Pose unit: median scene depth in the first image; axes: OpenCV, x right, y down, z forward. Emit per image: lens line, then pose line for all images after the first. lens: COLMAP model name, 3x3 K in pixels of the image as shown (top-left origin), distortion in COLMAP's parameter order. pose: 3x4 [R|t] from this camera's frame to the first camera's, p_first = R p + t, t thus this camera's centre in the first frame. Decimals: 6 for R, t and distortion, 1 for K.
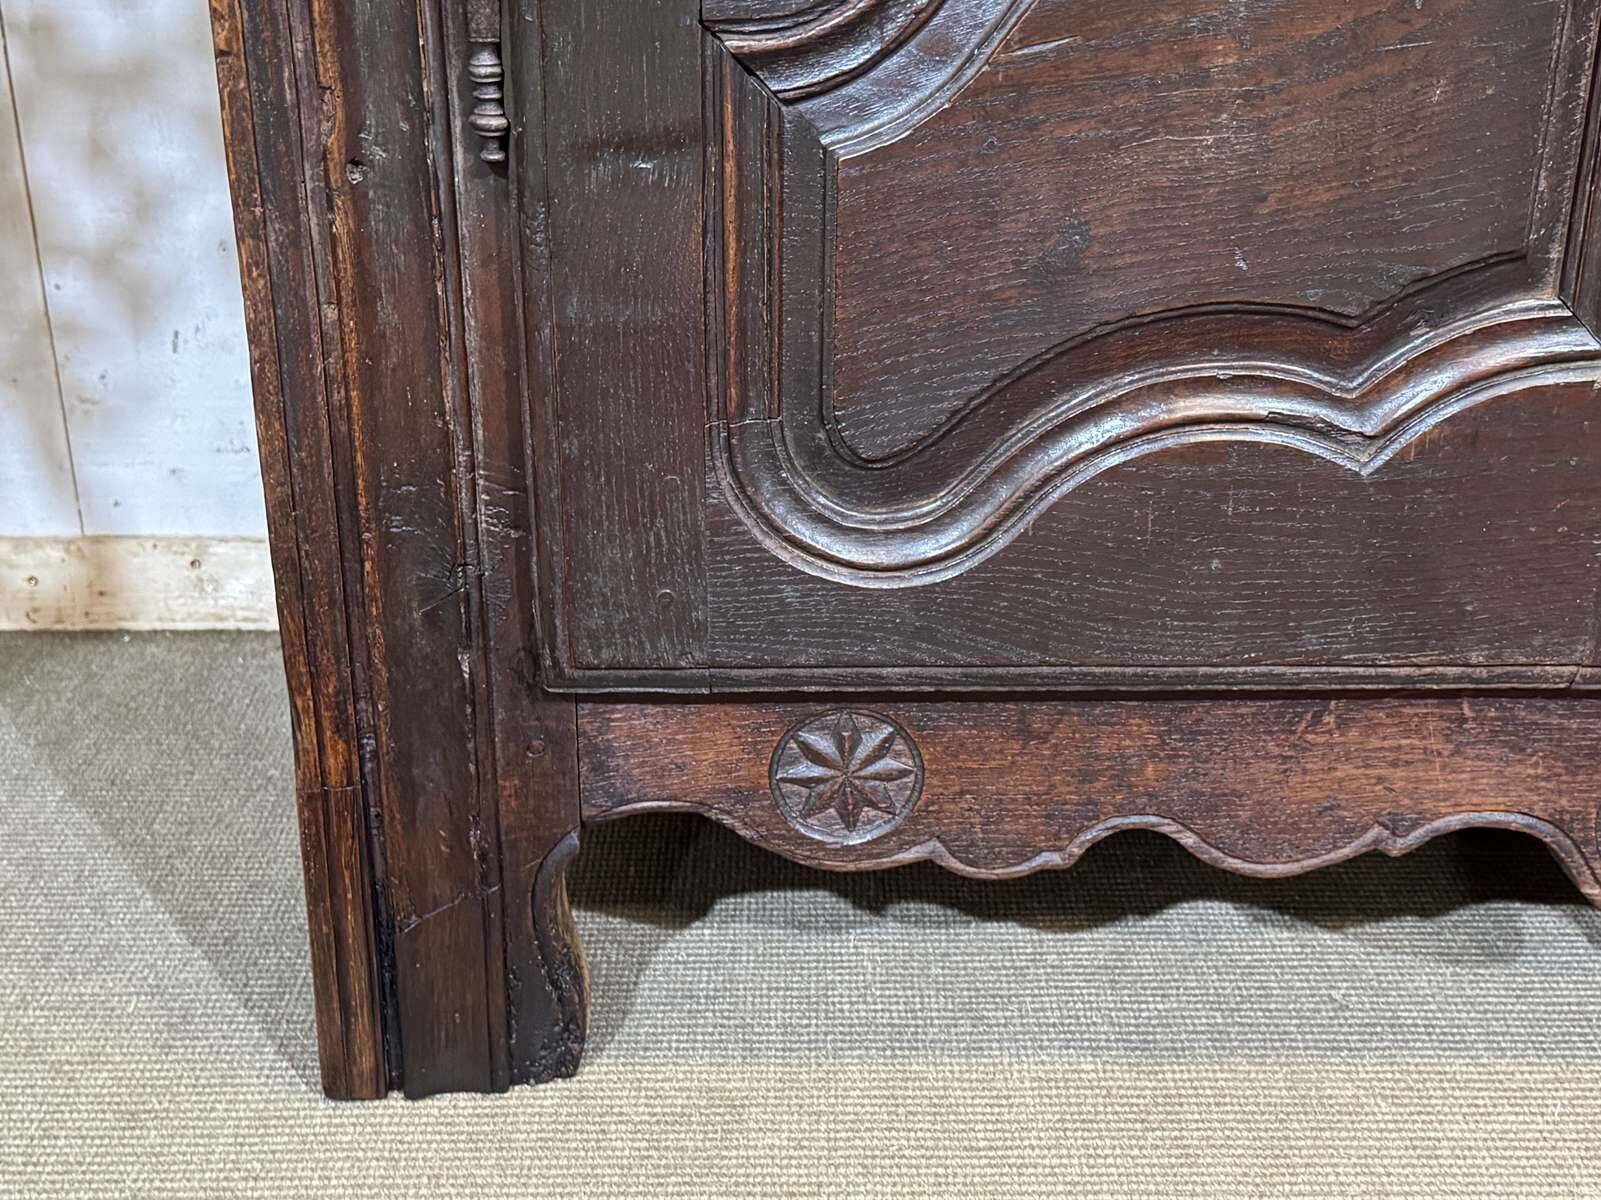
lens RADIAL K [[2130.8, 0, 780.2], [0, 2130.8, 616.0], [0, 0, 1]] dist [0.145523, 0.000000]
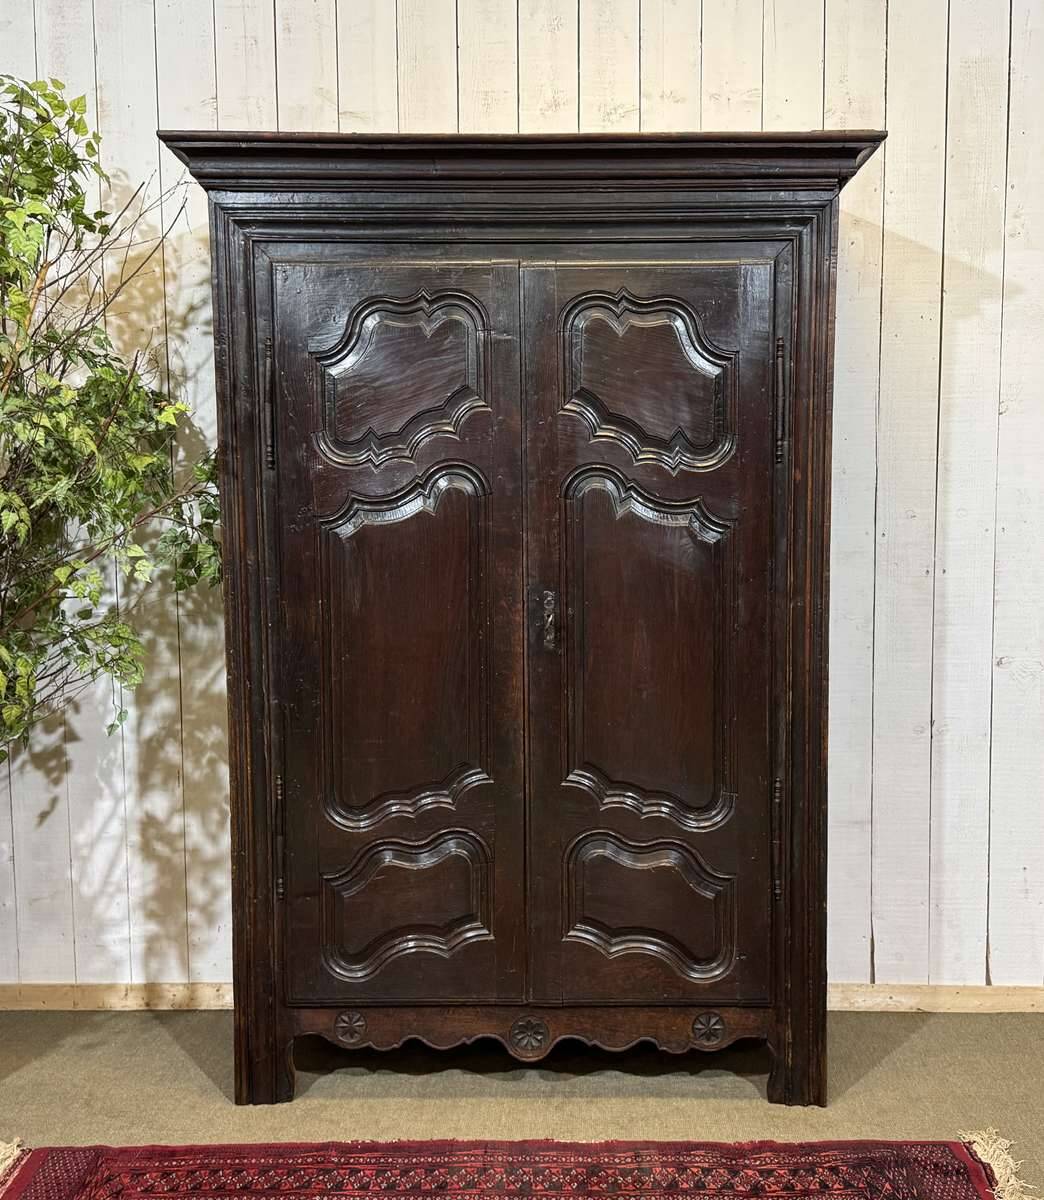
lens RADIAL K [[1342.3, 0, 579.4], [0, 1342.3, 582.6], [0, 0, 1]] dist [0.043154, 0.000000]
pose [[0.999855, -0.005838, -0.015987, 0.585527], [-0.000210, 0.935028, -0.354573, 0.215762], [0.017018, 0.354525, 0.934892, -2.111214]]
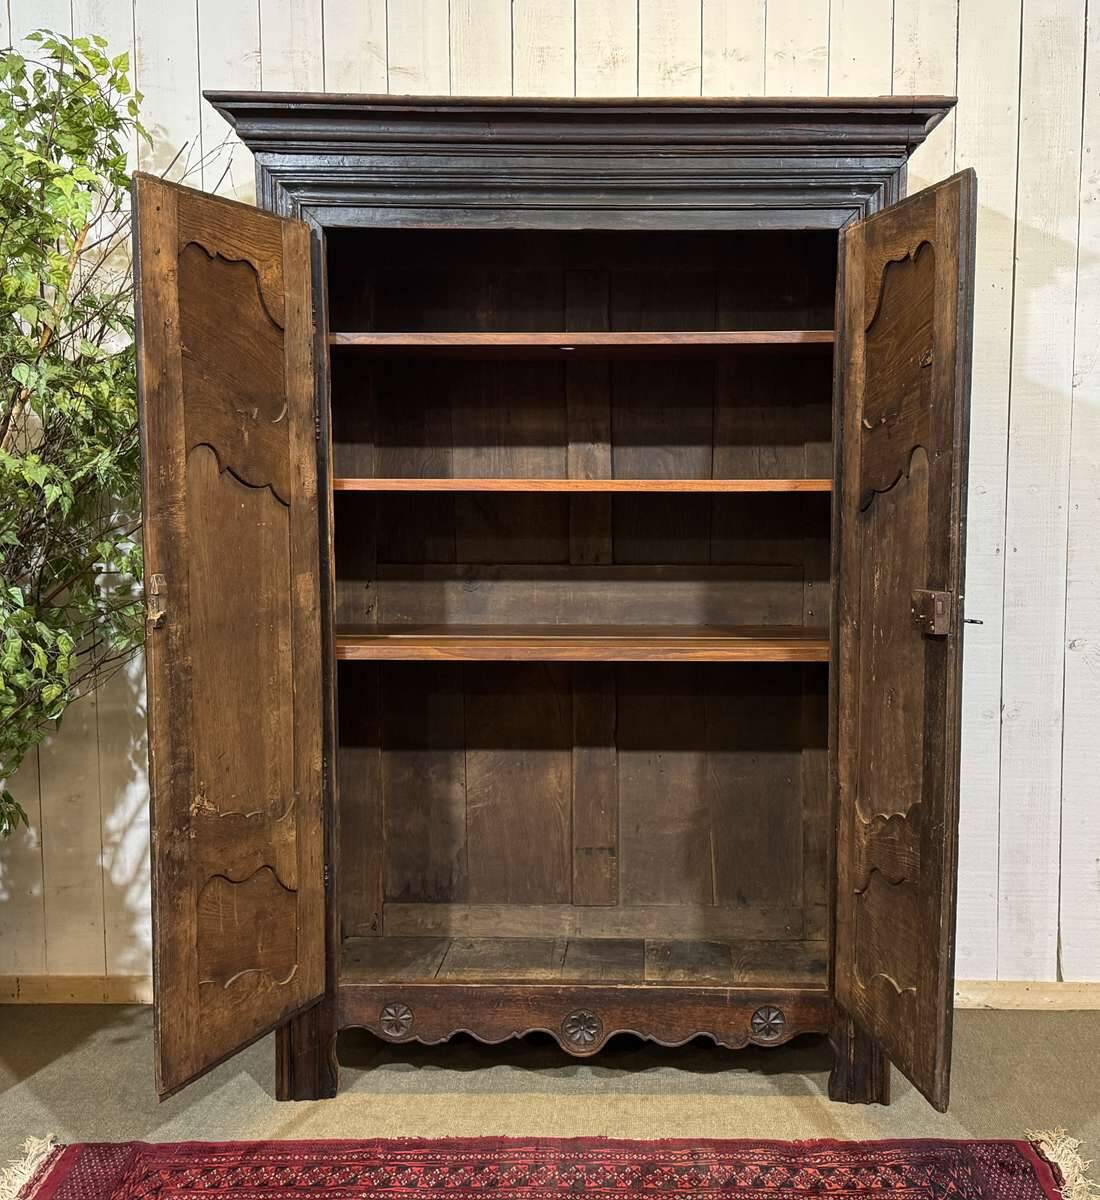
lens RADIAL K [[1451.4, 0, 638.3], [0, 1451.4, 546.6], [0, 0, 1]] dist [0.047556, 0.000000]
pose [[0.999950, 0.000098, -0.009979, 0.572164], [-0.003675, 0.933274, -0.359147, 0.249688], [0.009278, 0.359166, 0.933228, -2.241180]]
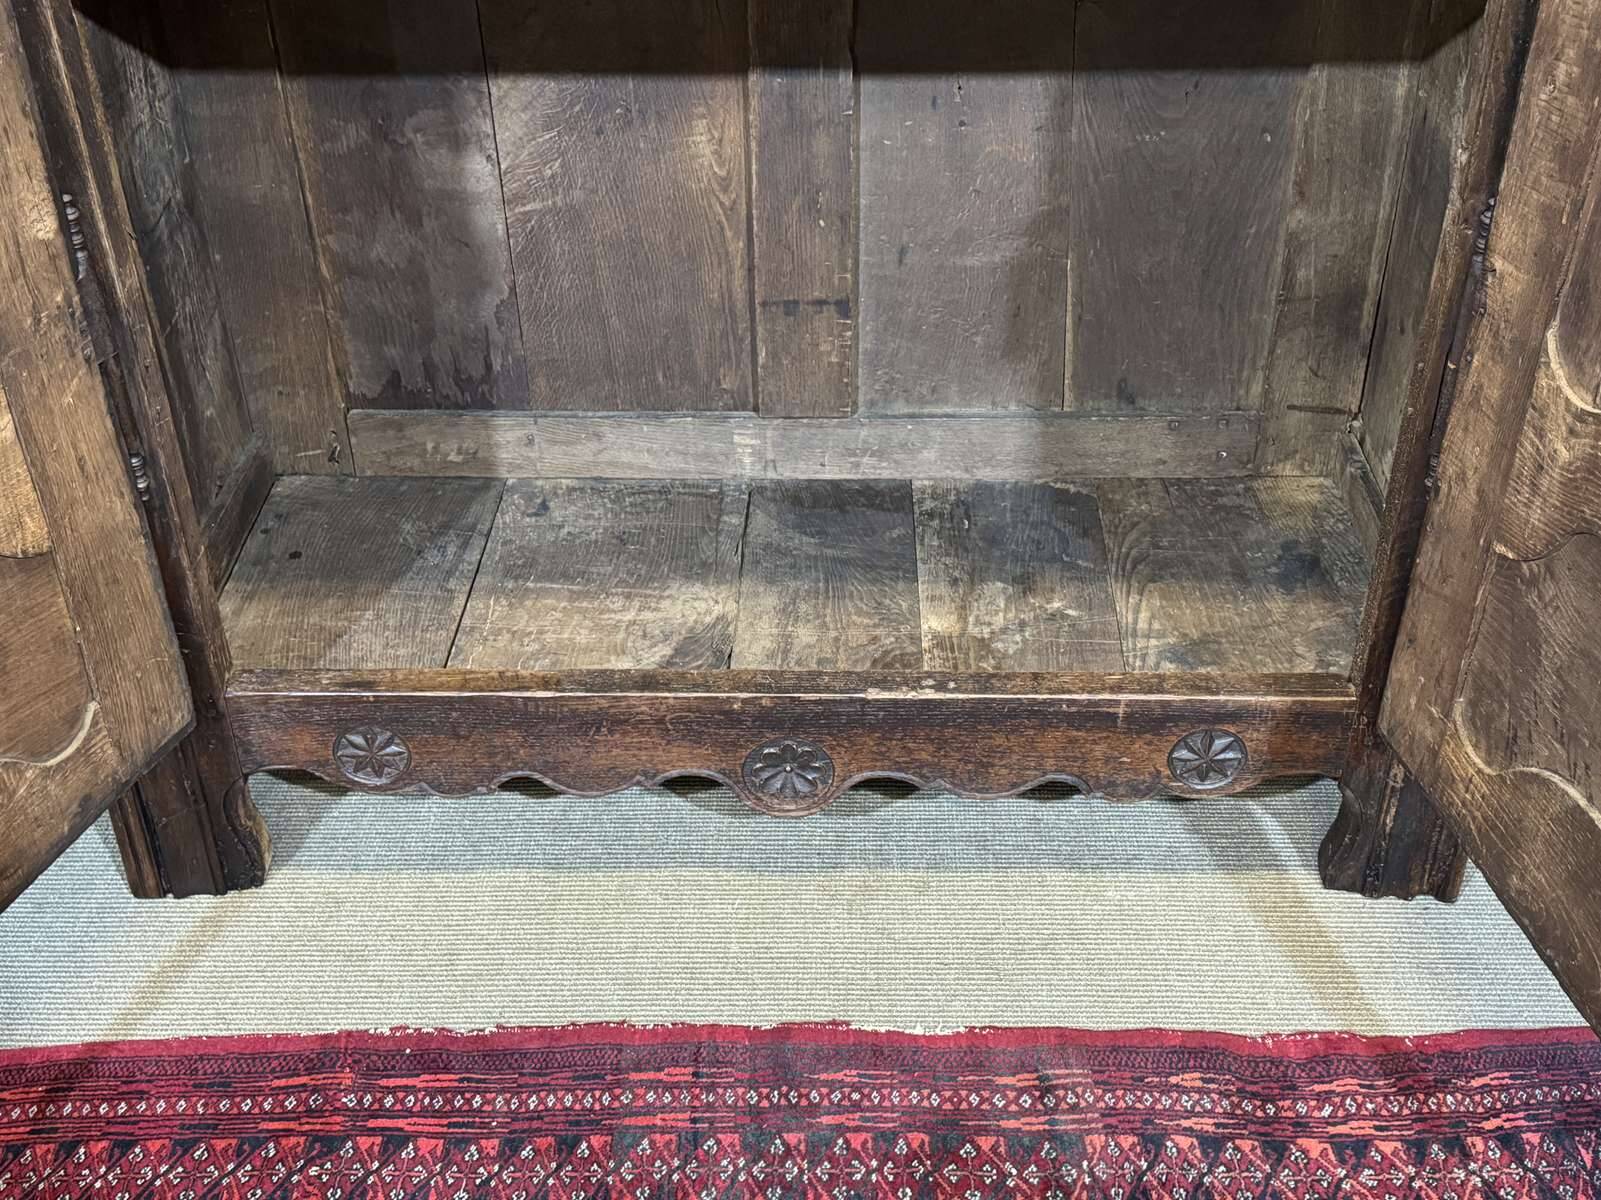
lens RADIAL K [[1818.7, 0, 797.0], [0, 1818.7, 605.0], [0, 0, 1]] dist [0.106640, 0.000000]
pose [[0.999586, 0.003302, -0.028570, 0.479819], [0.002289, 0.981100, 0.193487, -0.396624], [0.028669, -0.193472, 0.980687, -0.658296]]
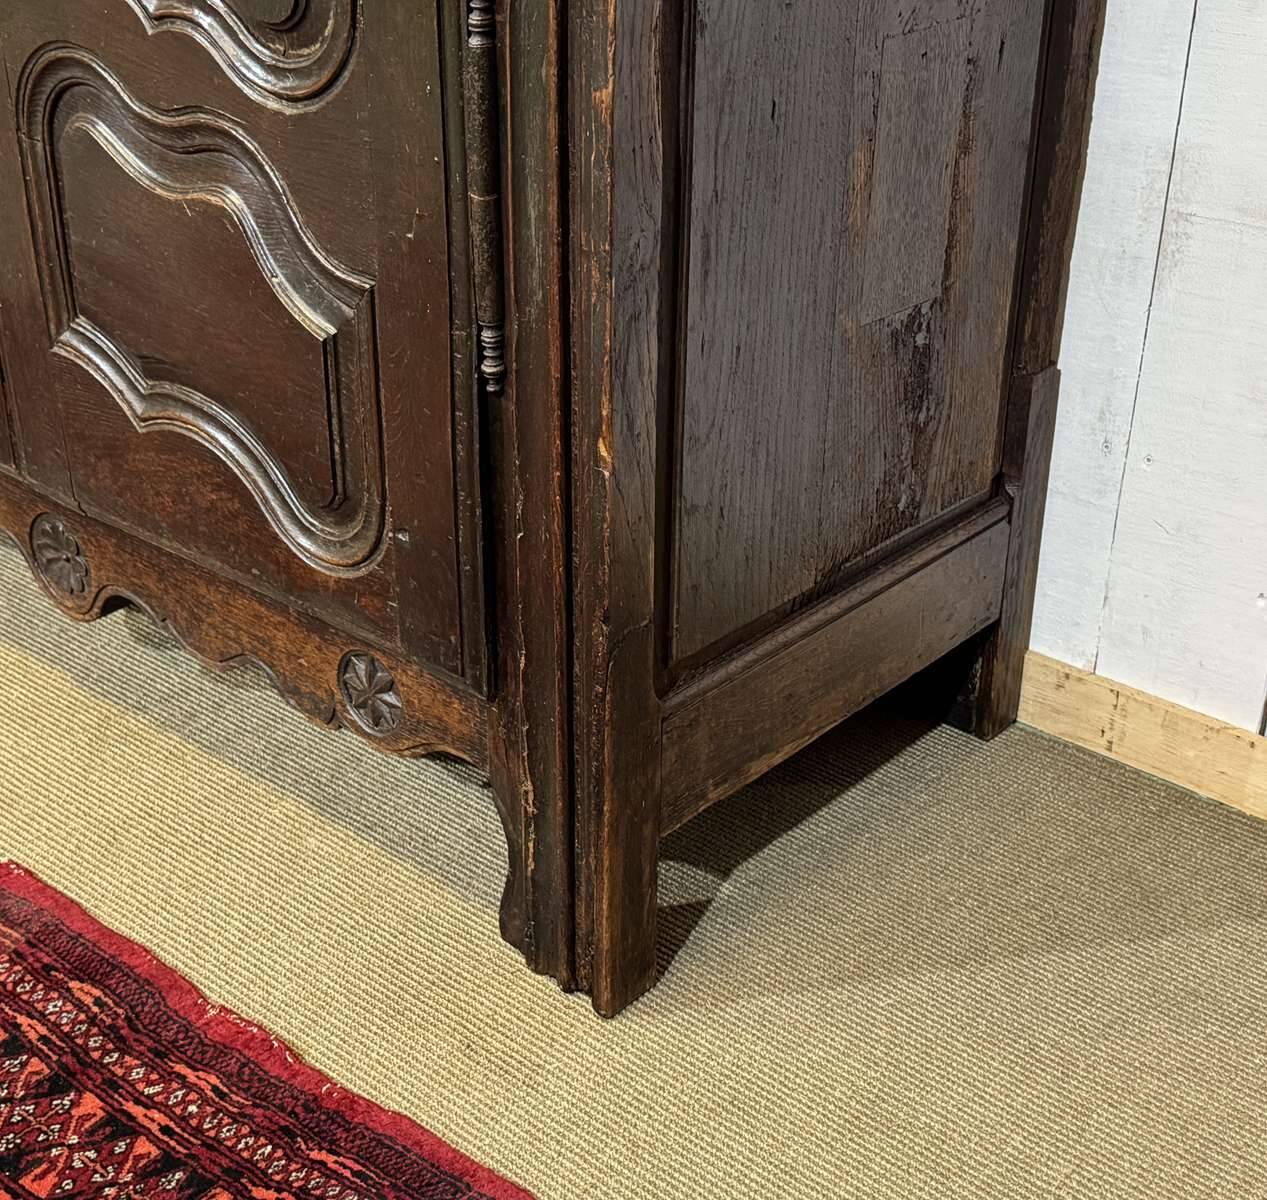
lens RADIAL K [[1889.3, 0, 665.4], [0, 1889.3, 635.1], [0, 0, 1]] dist [0.128261, 0.000000]
pose [[0.752020, 0.319518, -0.576519, 1.811147], [-0.275028, 0.946982, 0.166087, -0.267495], [0.599021, 0.033658, 0.800026, -0.017993]]
